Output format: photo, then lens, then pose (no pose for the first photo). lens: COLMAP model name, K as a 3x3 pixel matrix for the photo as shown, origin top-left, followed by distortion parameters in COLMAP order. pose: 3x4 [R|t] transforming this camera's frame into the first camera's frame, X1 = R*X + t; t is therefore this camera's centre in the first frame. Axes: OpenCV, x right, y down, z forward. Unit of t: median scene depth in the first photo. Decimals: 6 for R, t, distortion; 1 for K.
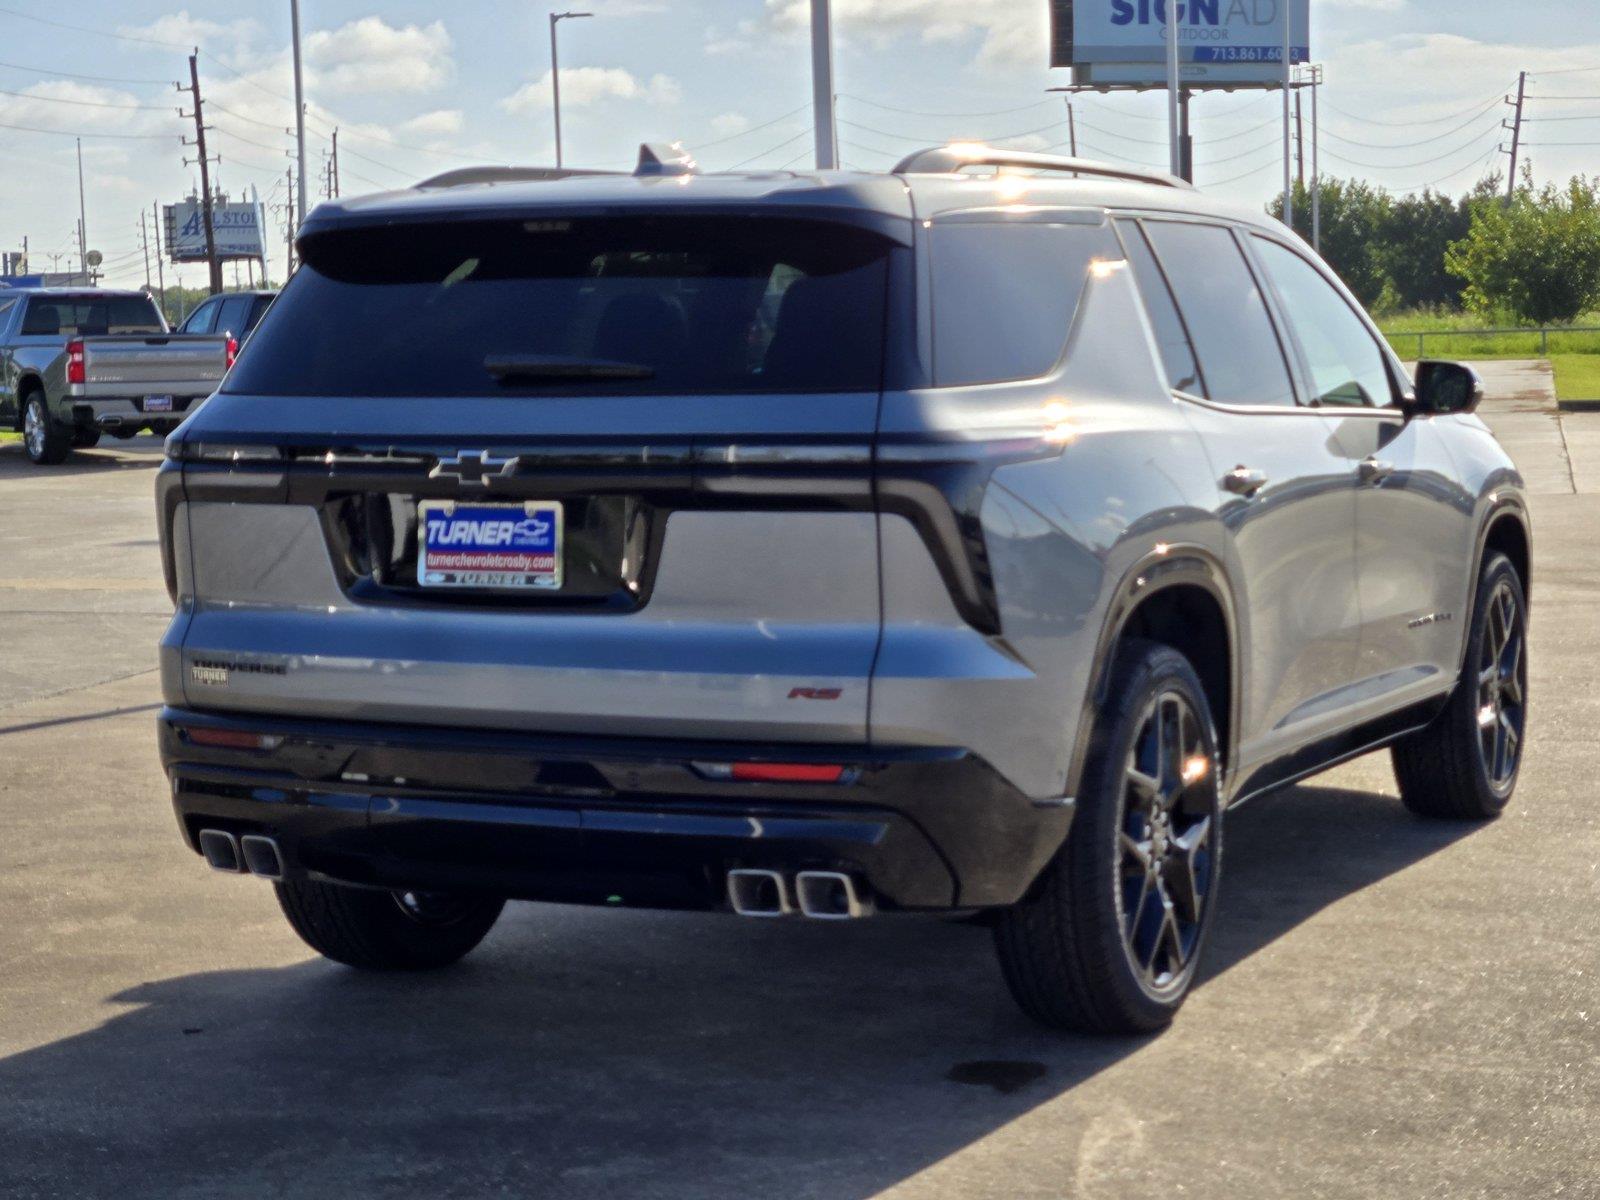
lens RADIAL K [[2817.3, 0, 775.5], [0, 2817.3, 604.5], [0, 0, 1]] dist [0.143546, 0.268493]
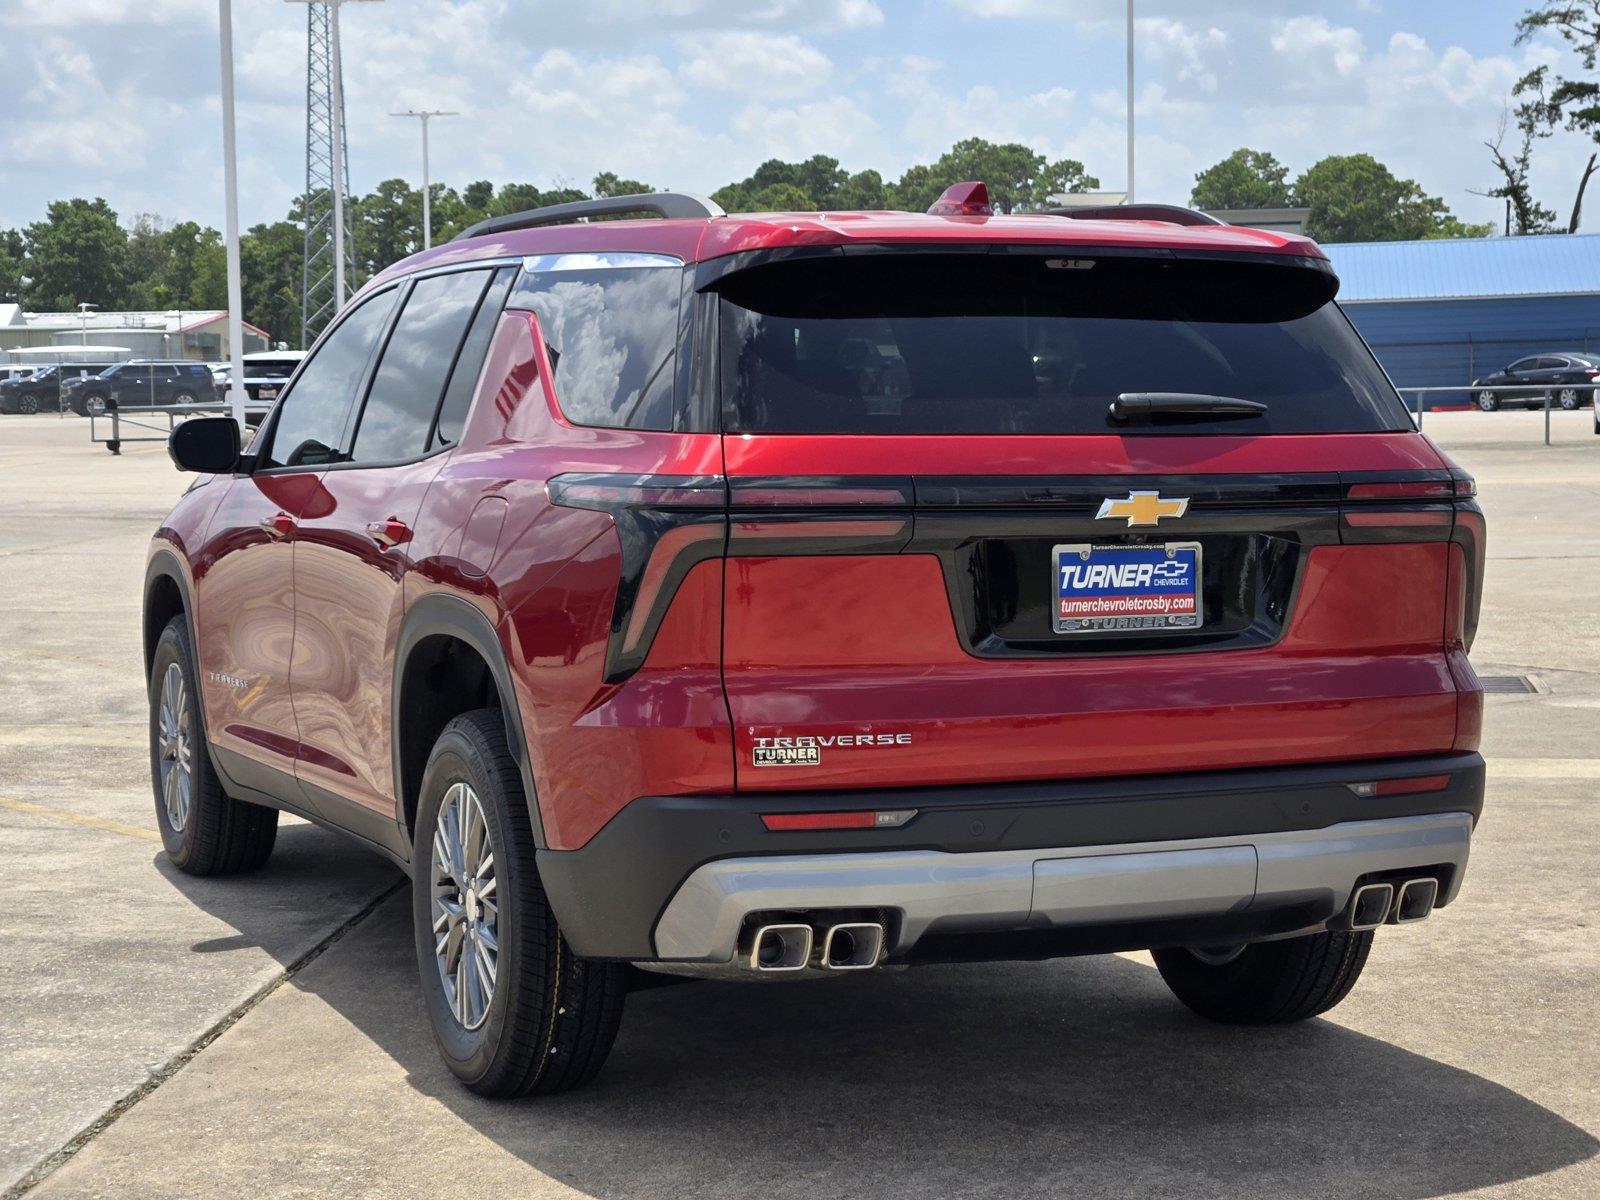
lens RADIAL K [[2852.6, 0, 820.9], [0, 2852.6, 598.1], [0, 0, 1]] dist [0.032101, 0.912858]
pose [[0.640494, -0.037888, 0.767028, -0.924835], [0.059569, 0.998224, -0.000434, -0.023330], [-0.765649, 0.045969, 0.641614, 0.442647]]
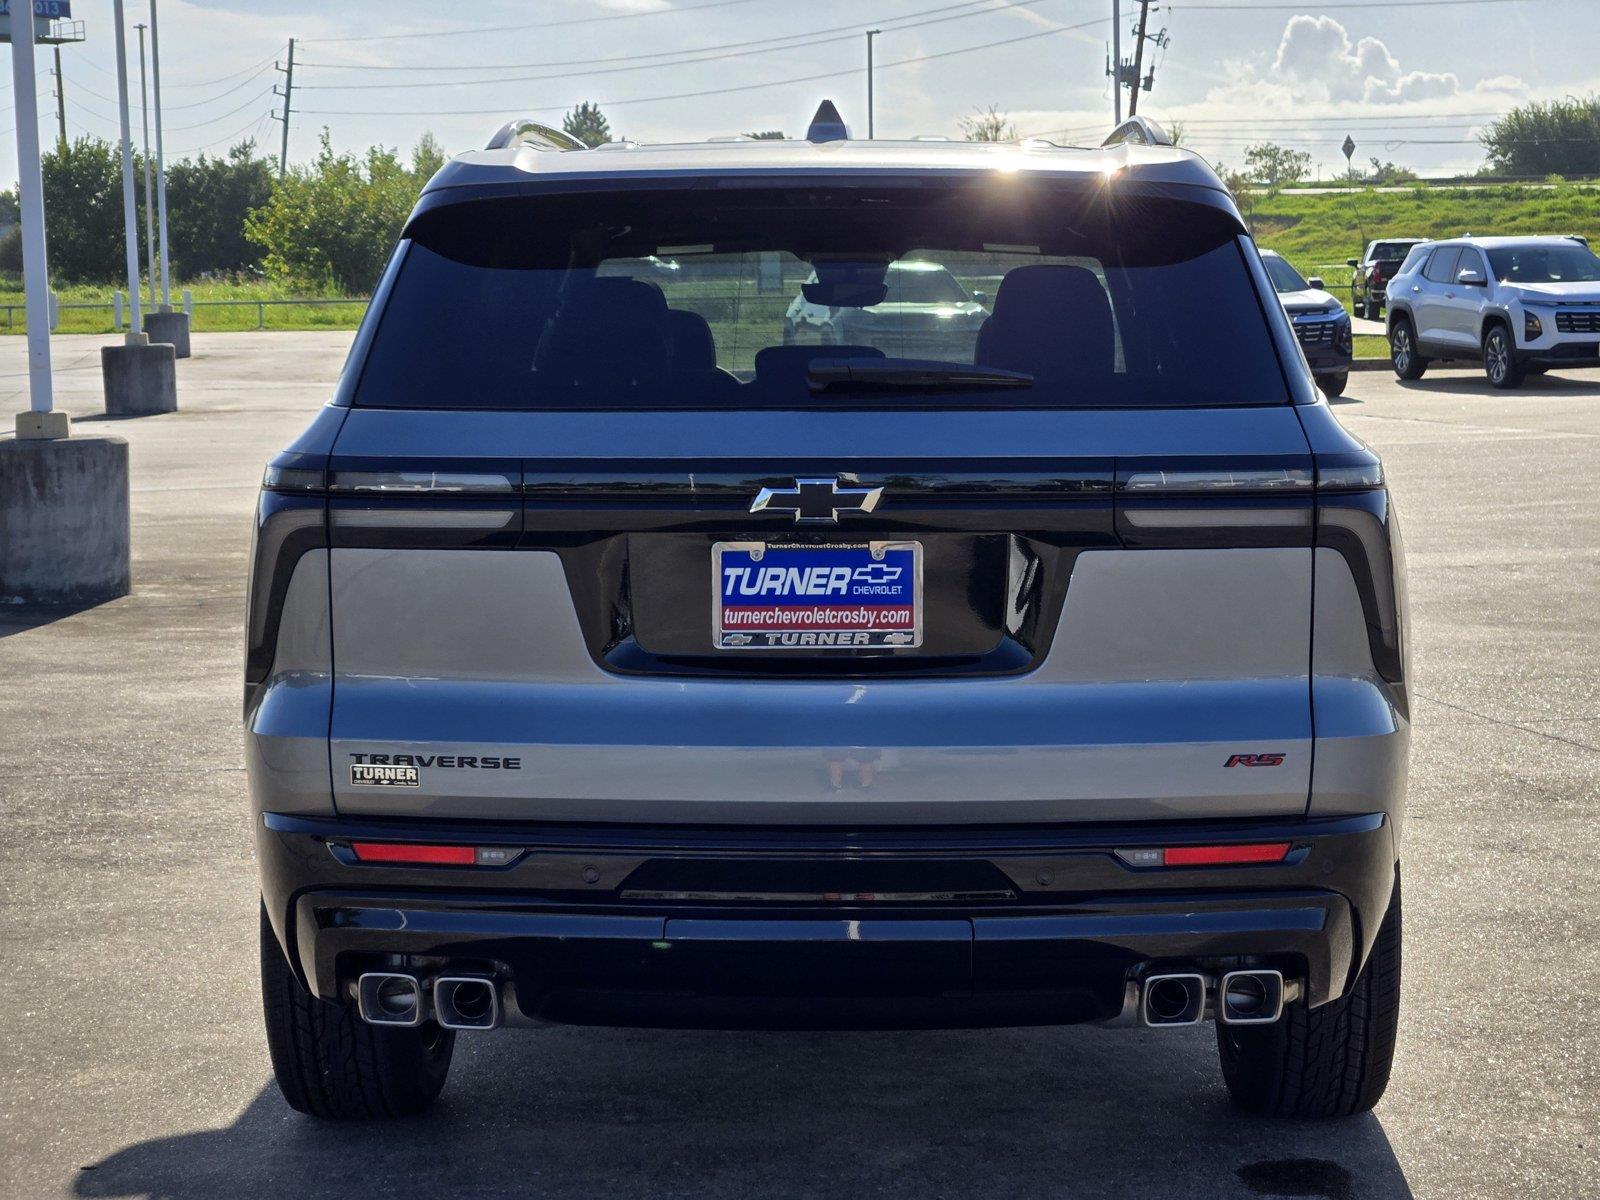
lens RADIAL K [[2956.8, 0, 649.4], [0, 2956.8, 710.8], [0, 0, 1]] dist [-0.066966, -0.216334]
pose [[0.923217, -0.047249, 0.381364, -0.463888], [0.030611, 0.998301, 0.049583, -0.031450], [-0.383058, -0.034102, 0.923094, 0.240341]]
